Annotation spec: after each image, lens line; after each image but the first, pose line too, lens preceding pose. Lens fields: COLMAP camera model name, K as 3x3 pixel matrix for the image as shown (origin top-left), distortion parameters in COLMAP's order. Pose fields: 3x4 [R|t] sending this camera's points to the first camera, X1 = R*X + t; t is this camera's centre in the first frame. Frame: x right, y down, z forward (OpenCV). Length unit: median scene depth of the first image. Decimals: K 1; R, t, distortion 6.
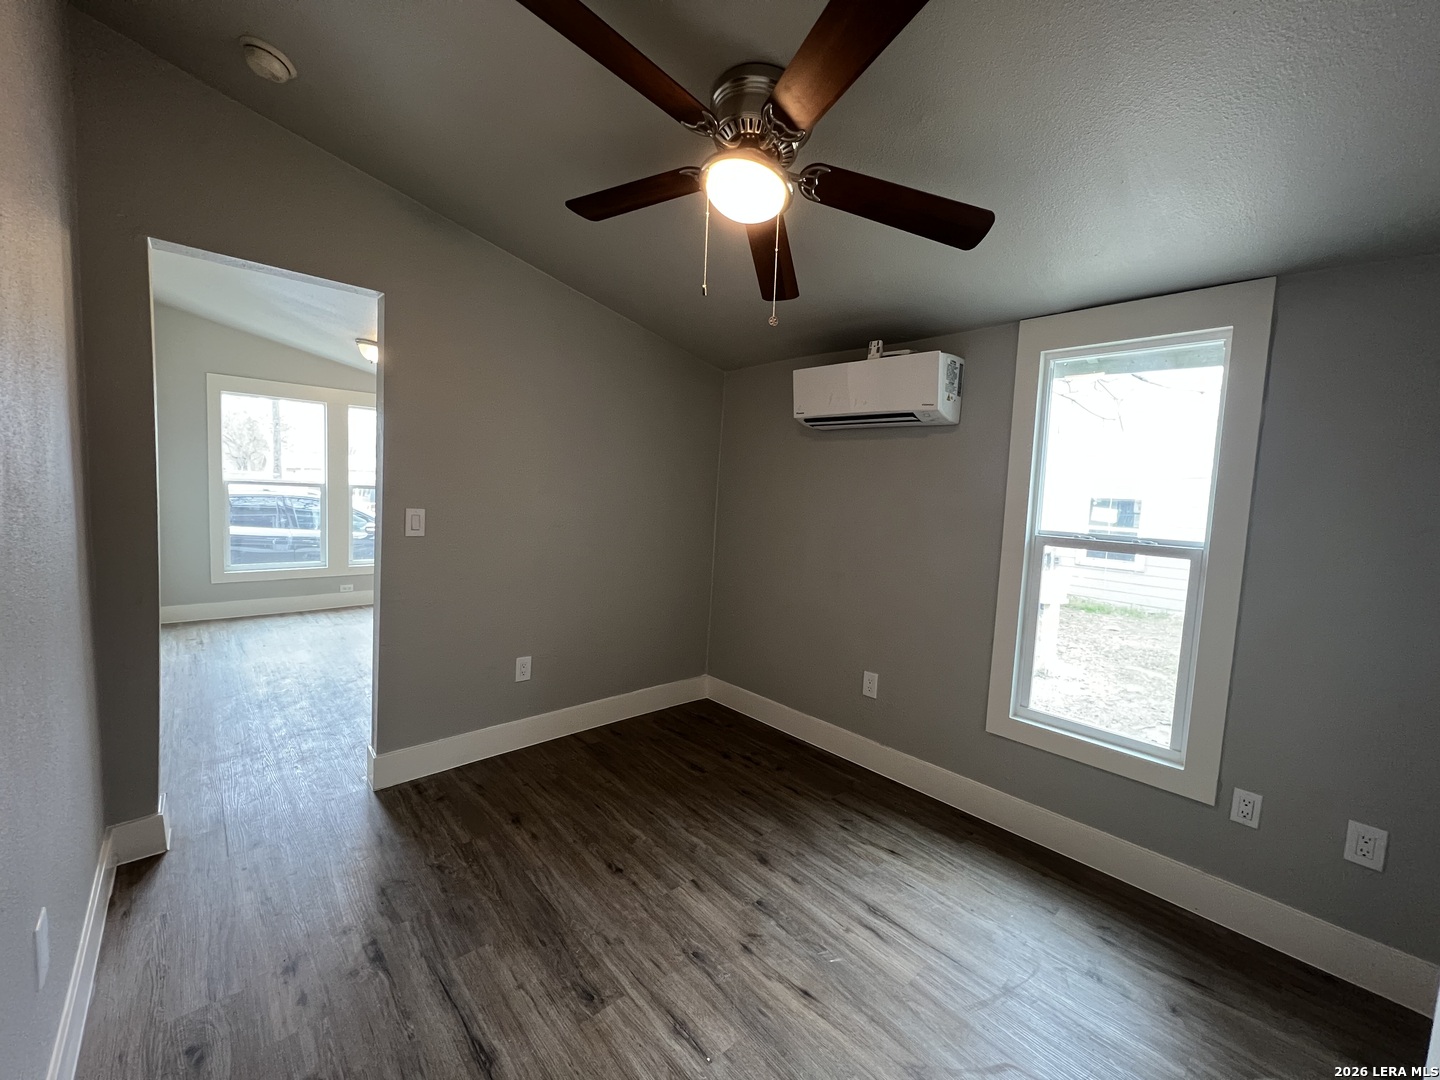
lens RADIAL K [[575.7, 0, 721.5], [0, 575.7, 537.8], [0, 0, 1]] dist [-0.001837, 0.000334]
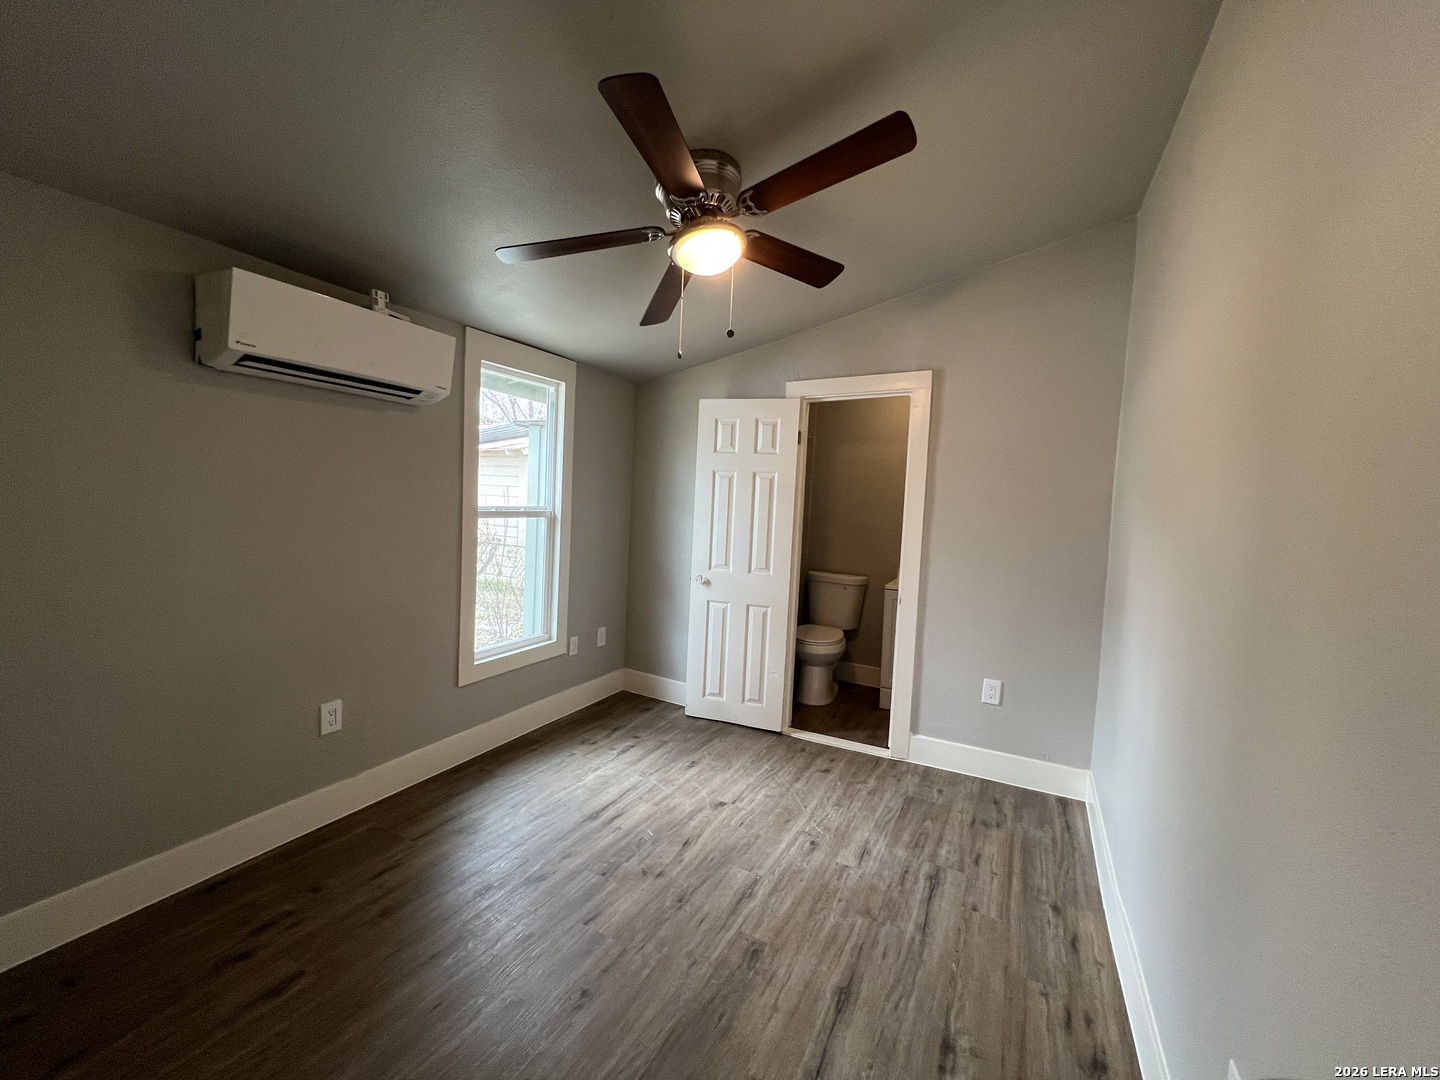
lens RADIAL K [[575.7, 0, 715.2], [0, 575.7, 533.4], [0, 0, 1]] dist [-0.001837, 0.000334]
pose [[-0.322378, -0.124433, 0.938397, -0.983087], [0.017294, 0.990383, 0.137268, -0.147593], [-0.946453, 0.060480, -0.317126, 1.168210]]
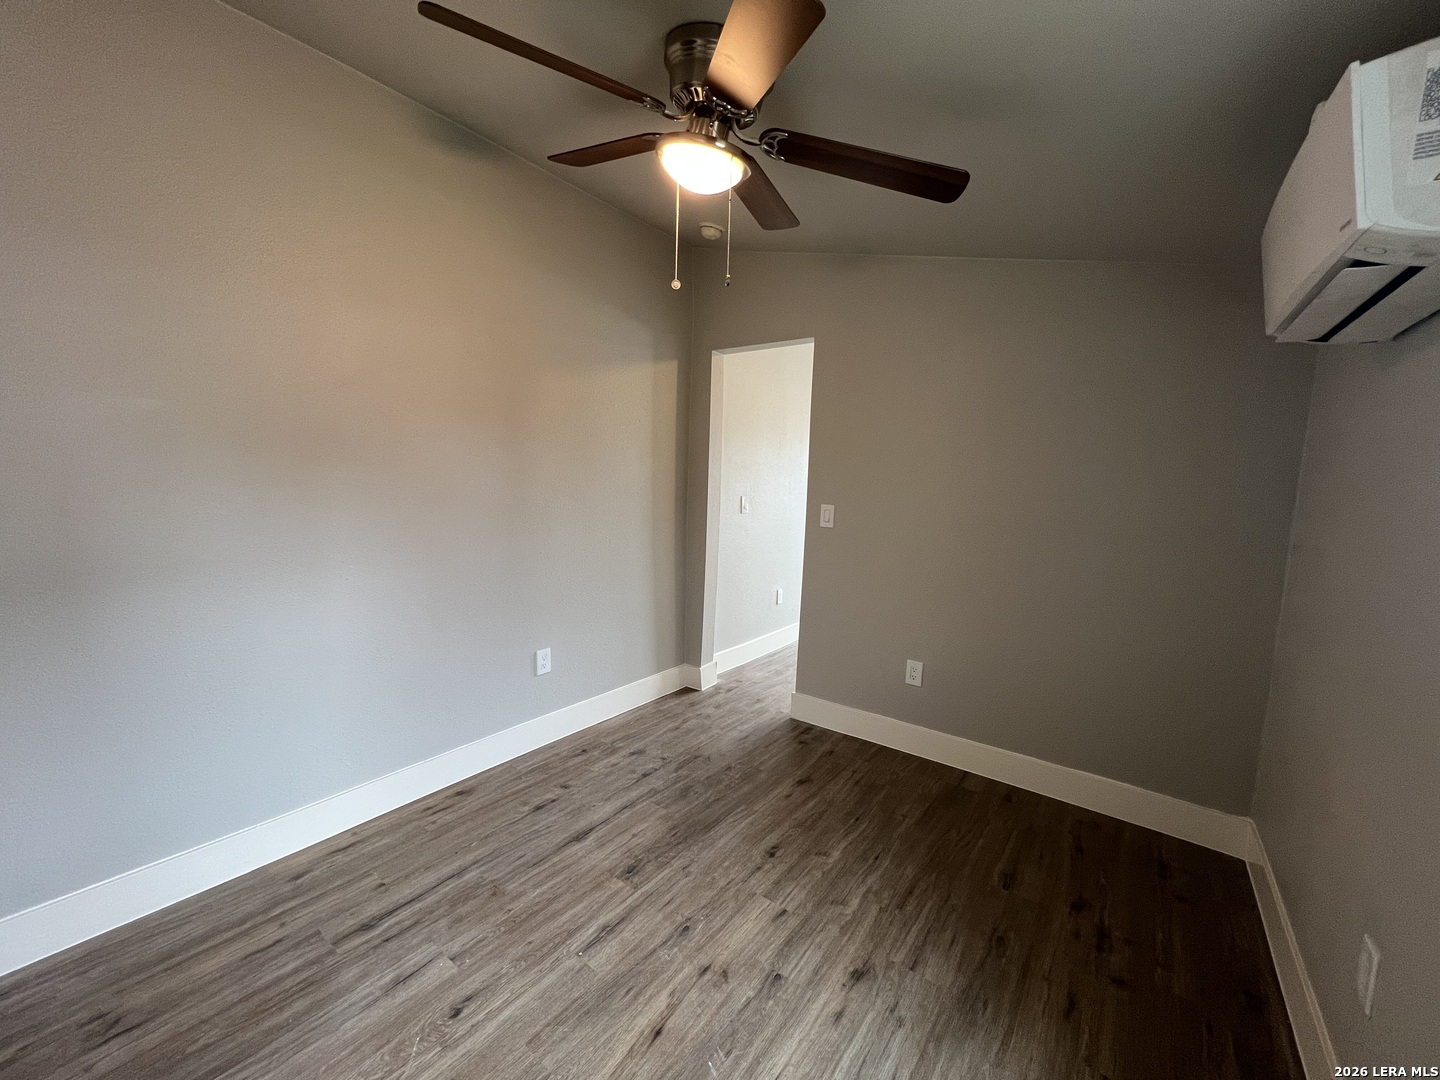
lens RADIAL K [[575.7, 0, 714.4], [0, 575.7, 539.7], [0, 0, 1]] dist [-0.001837, 0.000334]
pose [[0.176564, 0.066567, -0.982036, 0.859185], [-0.103334, 0.993451, 0.048762, -0.015443], [0.978850, 0.092868, 0.182286, 0.744585]]
